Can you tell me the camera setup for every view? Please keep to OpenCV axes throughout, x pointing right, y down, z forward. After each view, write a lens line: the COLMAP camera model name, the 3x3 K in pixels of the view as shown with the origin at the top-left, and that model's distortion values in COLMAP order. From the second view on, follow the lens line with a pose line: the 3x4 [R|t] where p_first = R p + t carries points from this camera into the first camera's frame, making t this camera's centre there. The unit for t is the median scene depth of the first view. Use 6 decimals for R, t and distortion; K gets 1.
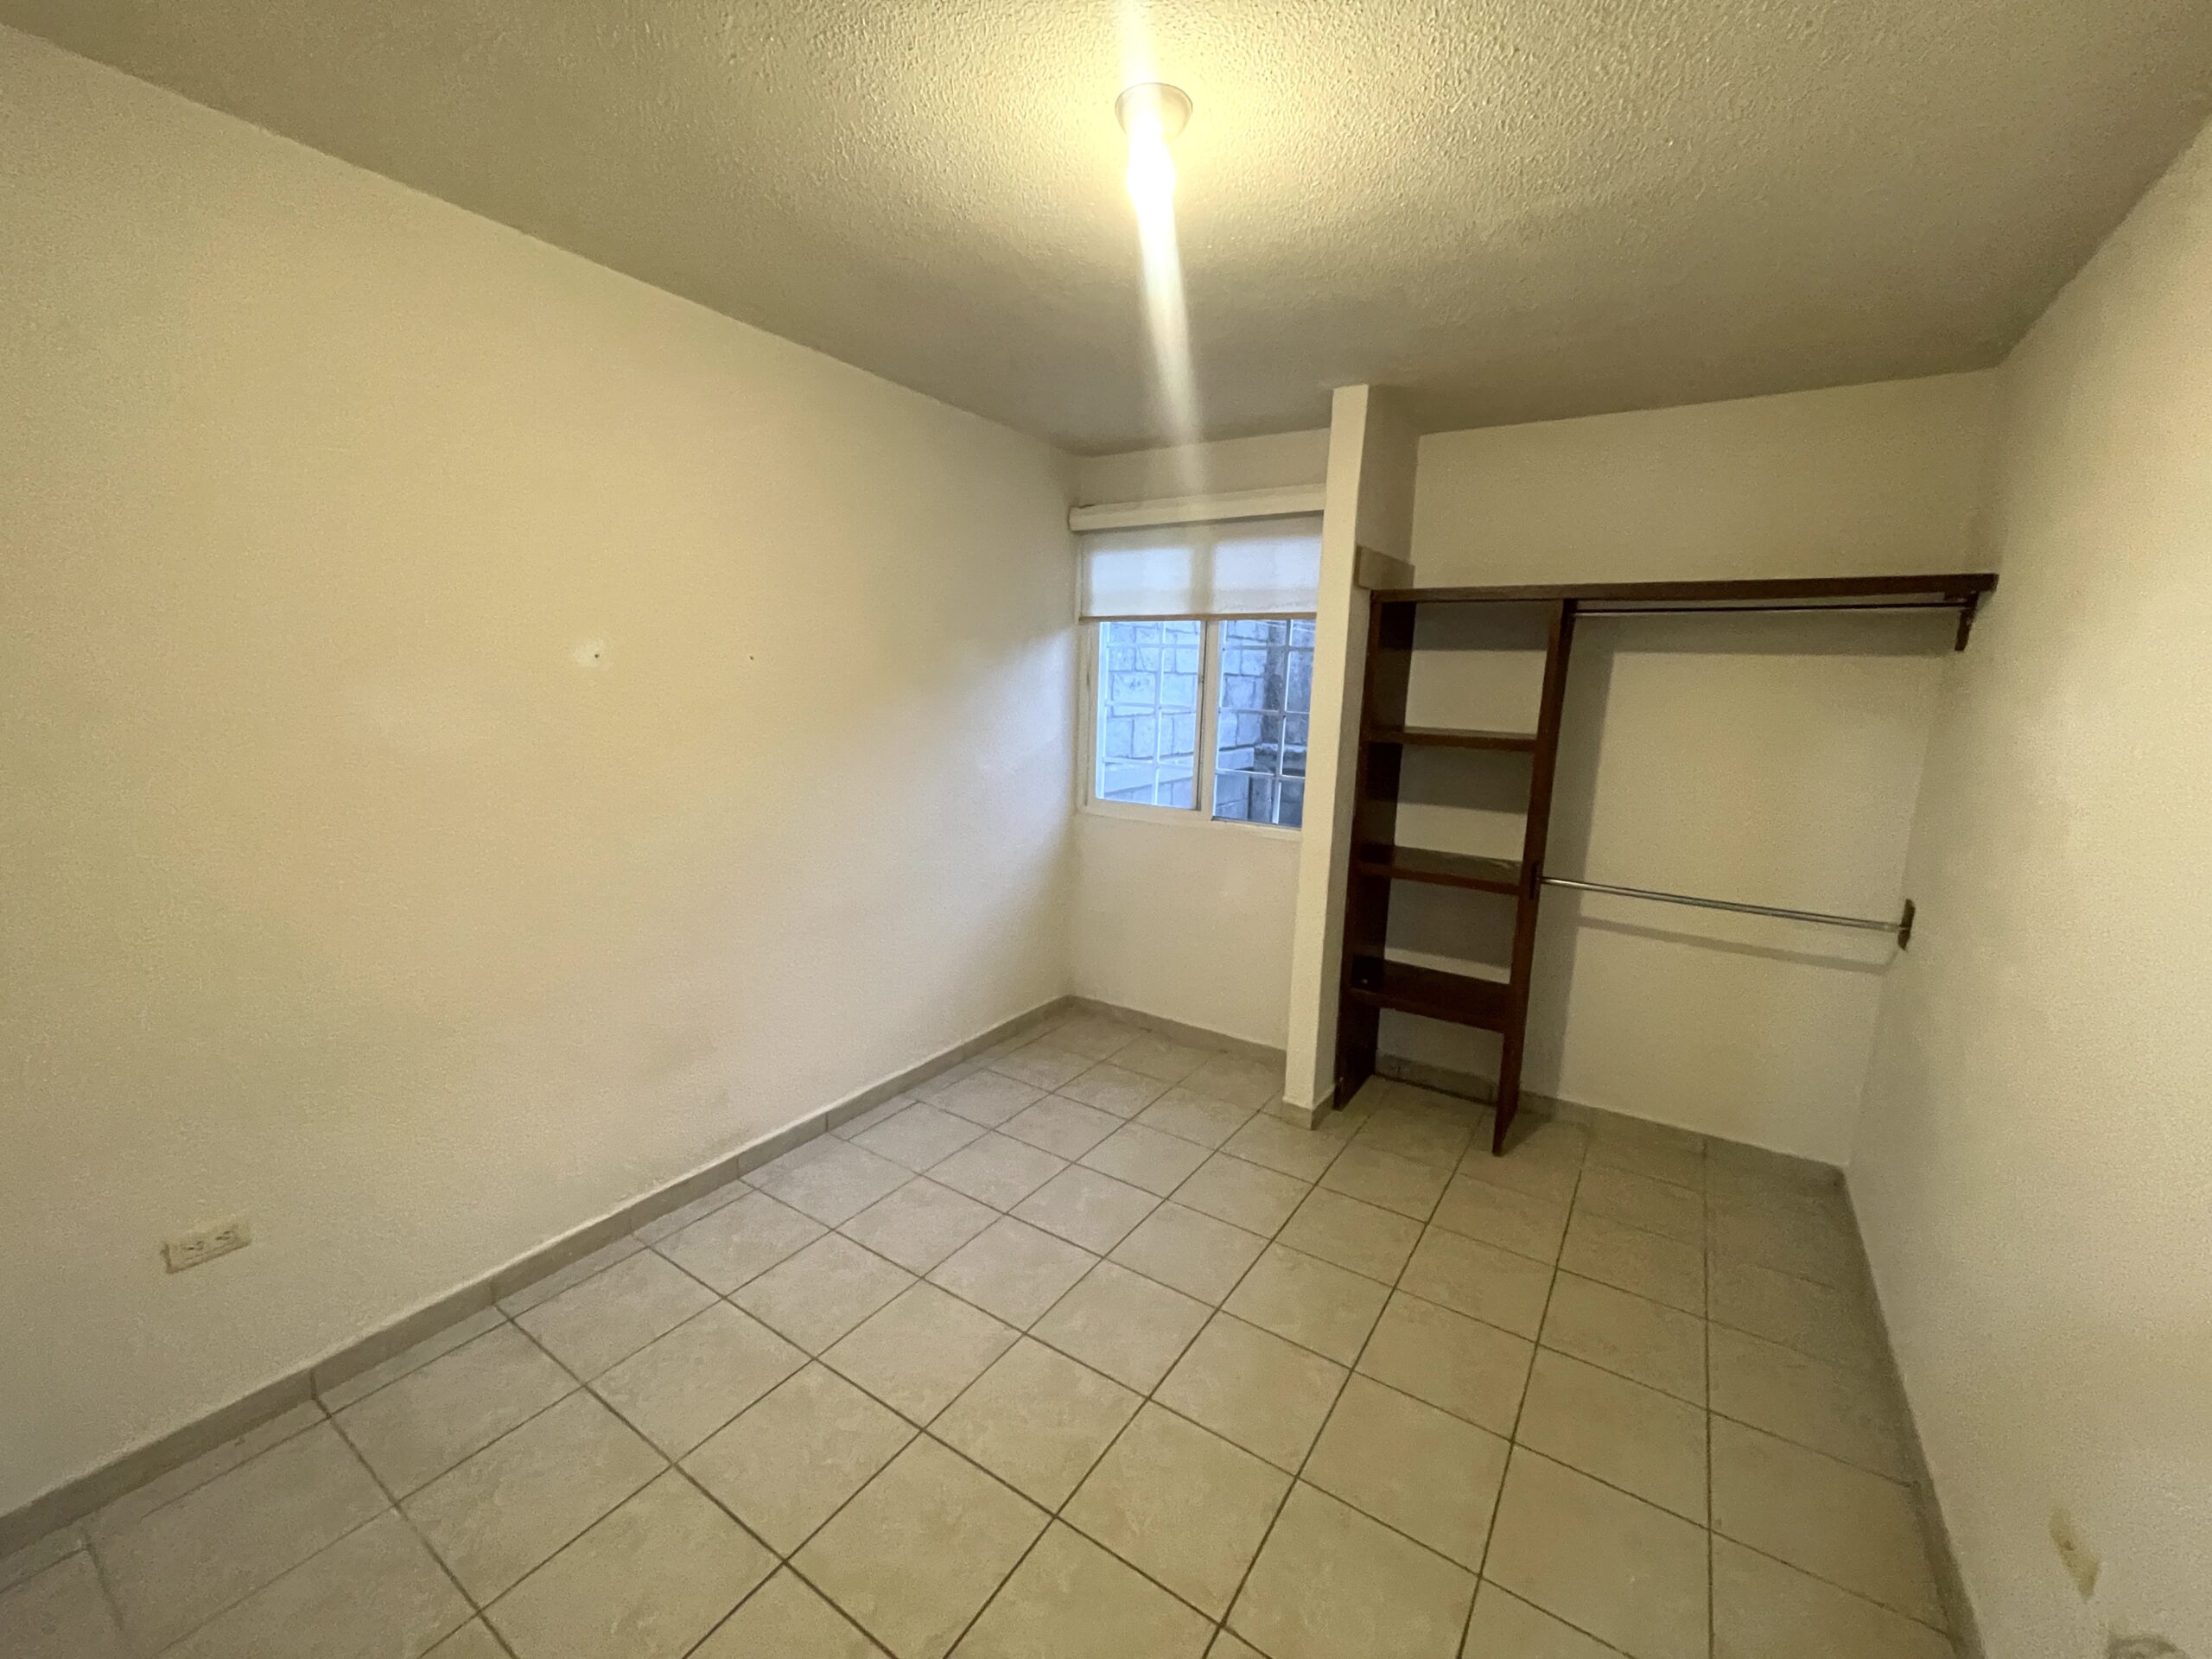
lens RADIAL K [[895.3, 0, 1090.1], [0, 895.3, 817.2], [0, 0, 1]] dist [-0.017424, 0.000055]
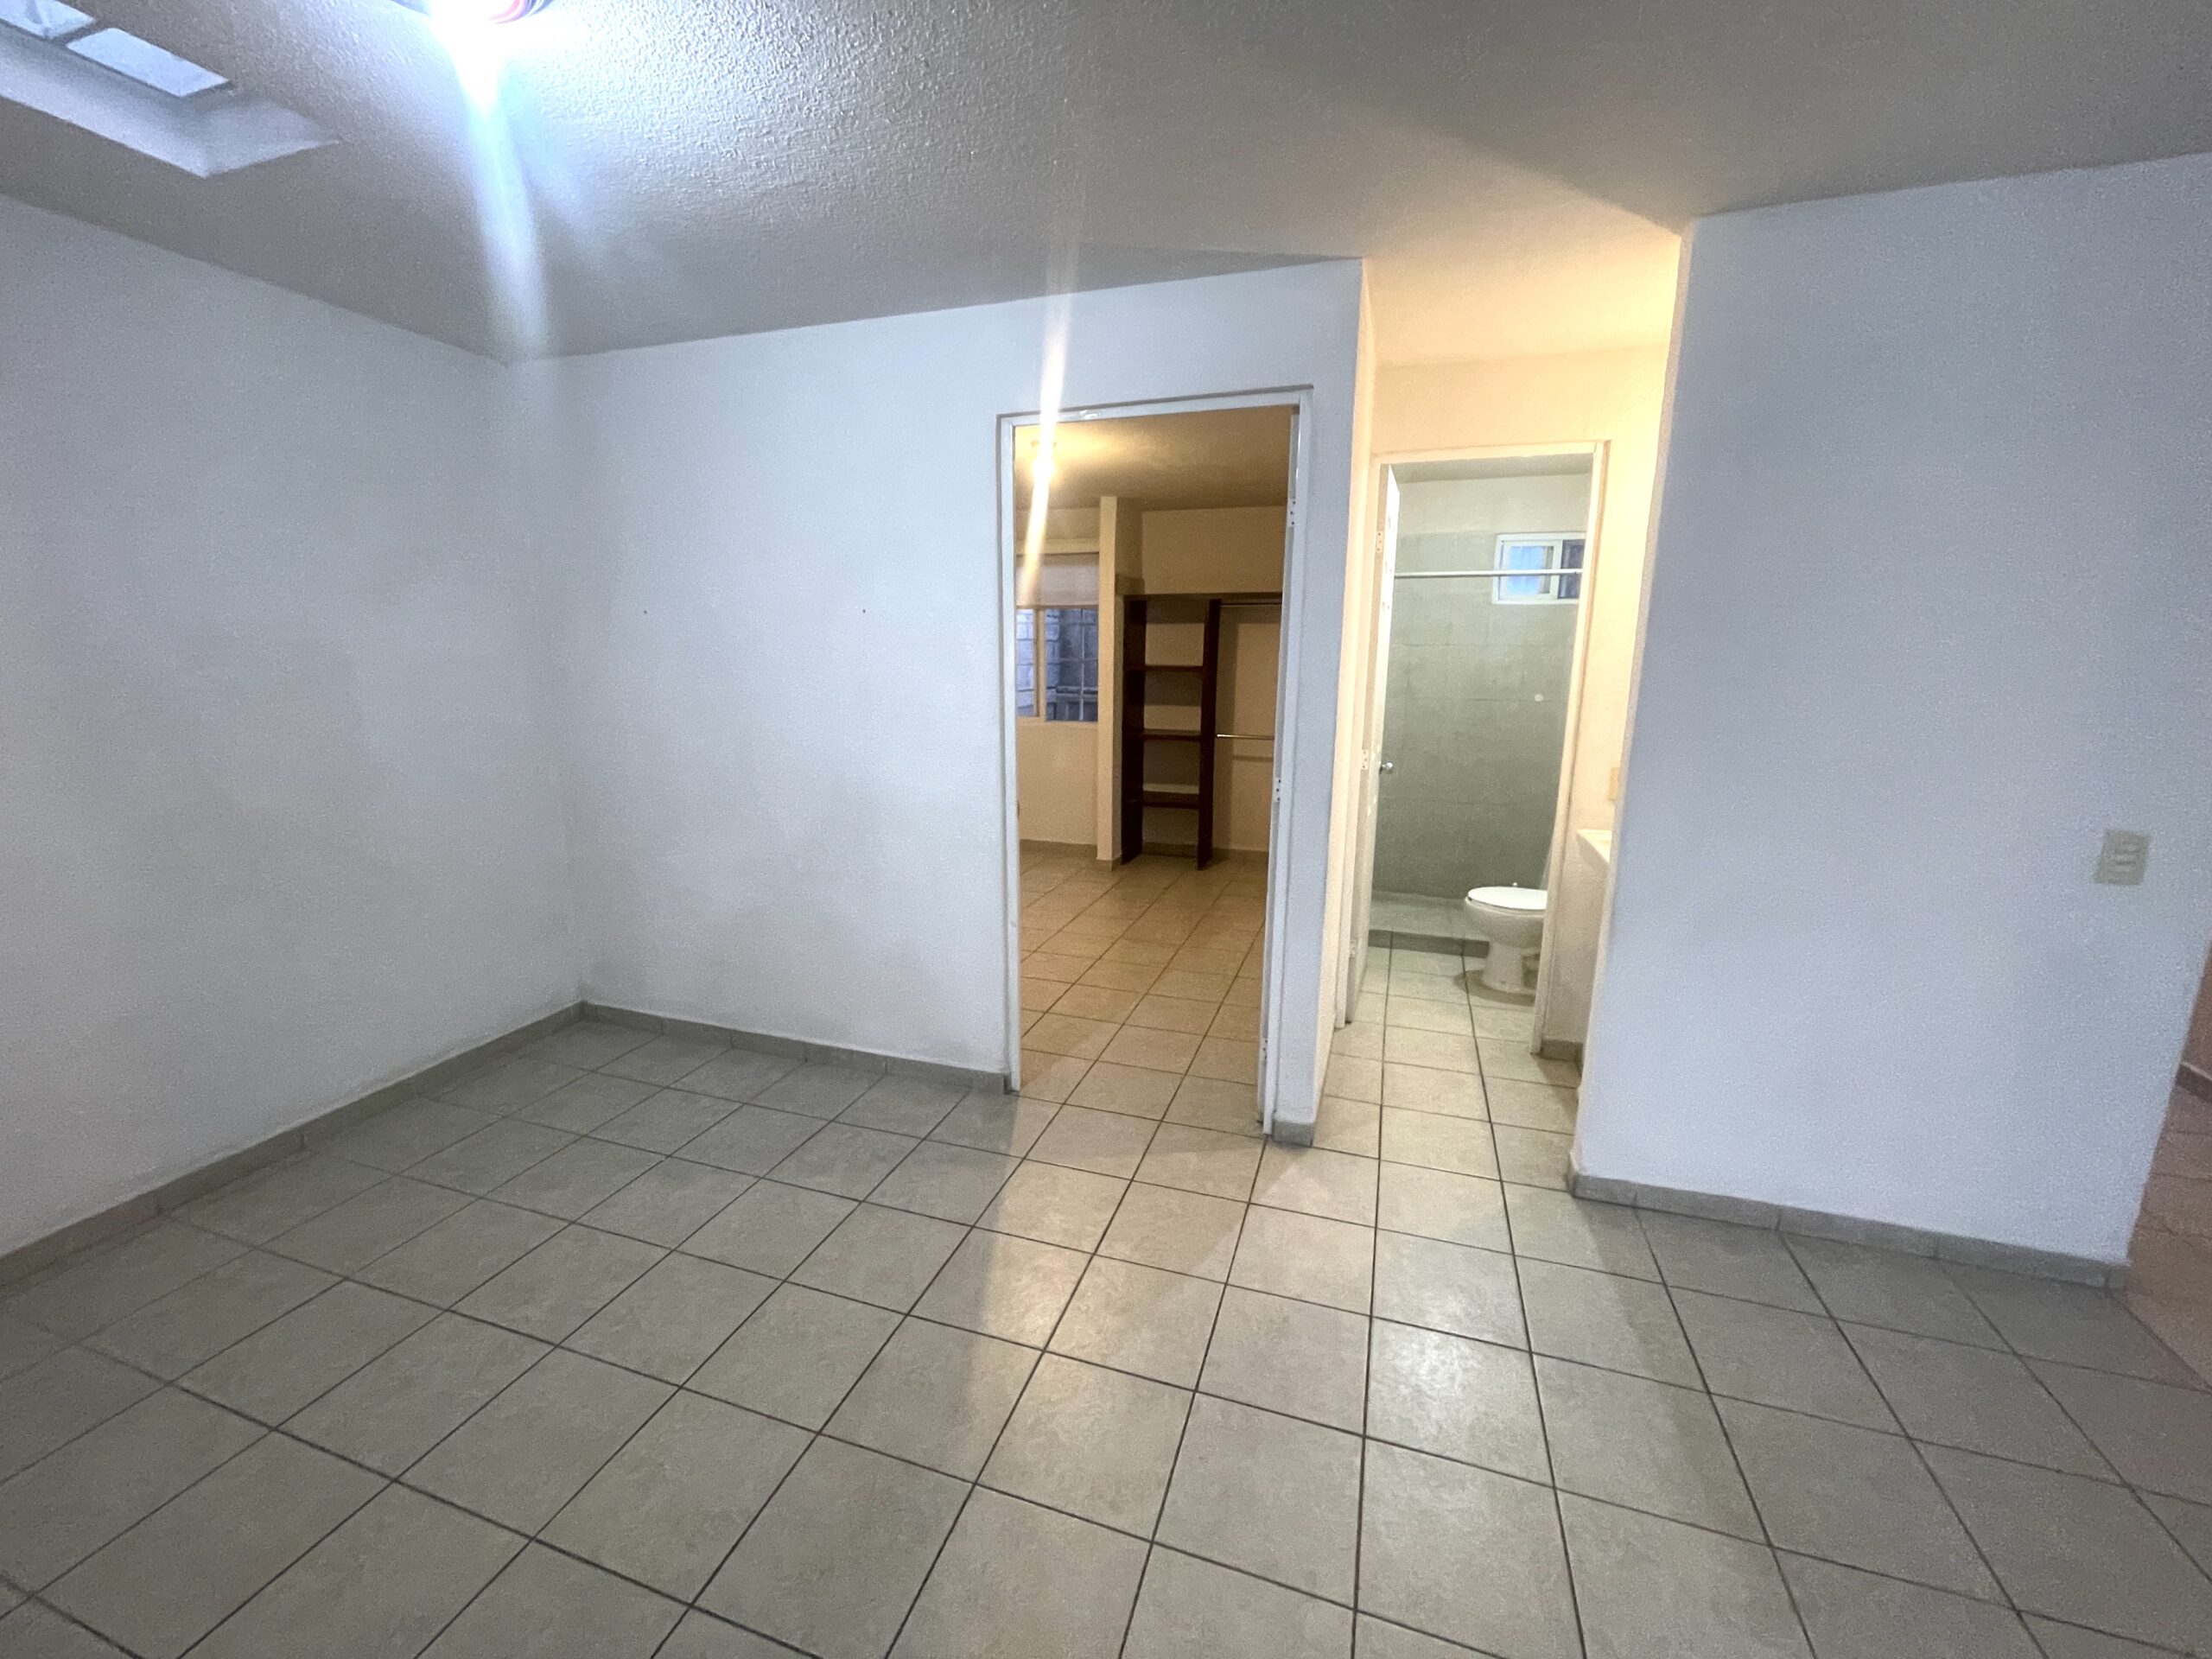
lens RADIAL K [[895.3, 0, 1102.5], [0, 895.3, 832.7], [0, 0, 1]] dist [-0.017424, 0.000055]
pose [[0.968023, -0.071147, 0.240561, -0.236248], [0.058654, 0.996550, 0.058711, 0.145675], [-0.243908, -0.042723, 0.968857, -0.892158]]
